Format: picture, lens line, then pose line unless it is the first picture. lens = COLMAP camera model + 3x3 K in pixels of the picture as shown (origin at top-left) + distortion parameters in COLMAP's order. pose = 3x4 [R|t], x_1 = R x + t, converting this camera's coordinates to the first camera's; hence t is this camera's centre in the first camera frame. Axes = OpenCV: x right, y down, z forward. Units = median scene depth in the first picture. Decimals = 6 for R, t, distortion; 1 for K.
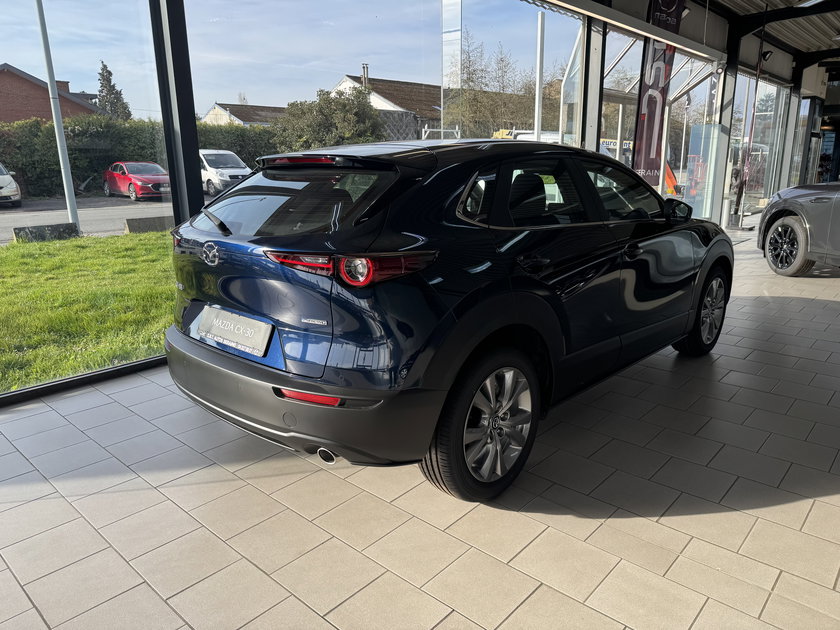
lens RADIAL K [[594.8, 0, 424.7], [0, 594.8, 313.6], [0, 0, 1]] dist [0.029577, -0.029476]
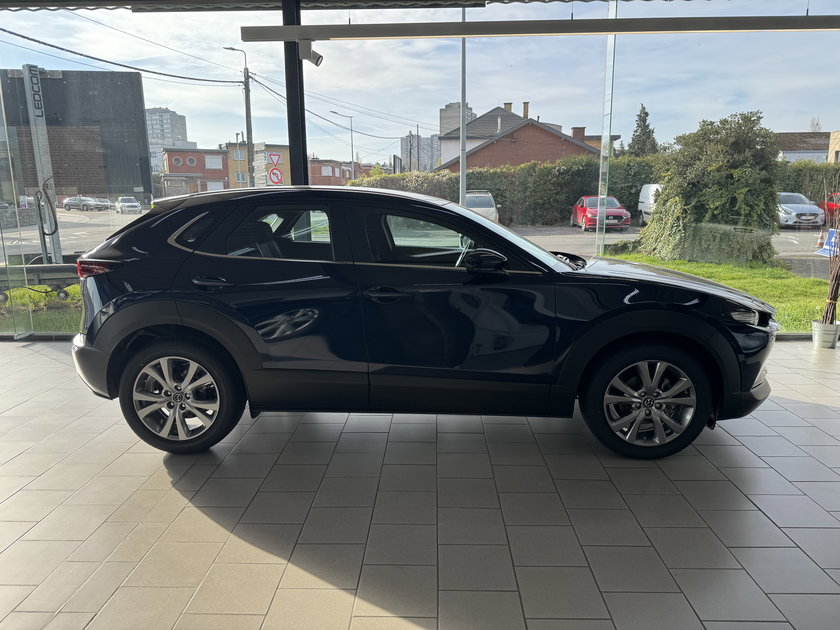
lens RADIAL K [[594.8, 0, 420.1], [0, 594.8, 312.7], [0, 0, 1]] dist [0.029577, -0.029476]
pose [[0.650715, 0.145077, -0.745334, 0.217818], [-0.184110, 0.982433, 0.030490, -0.023090], [0.736664, 0.117383, 0.665993, 0.074575]]
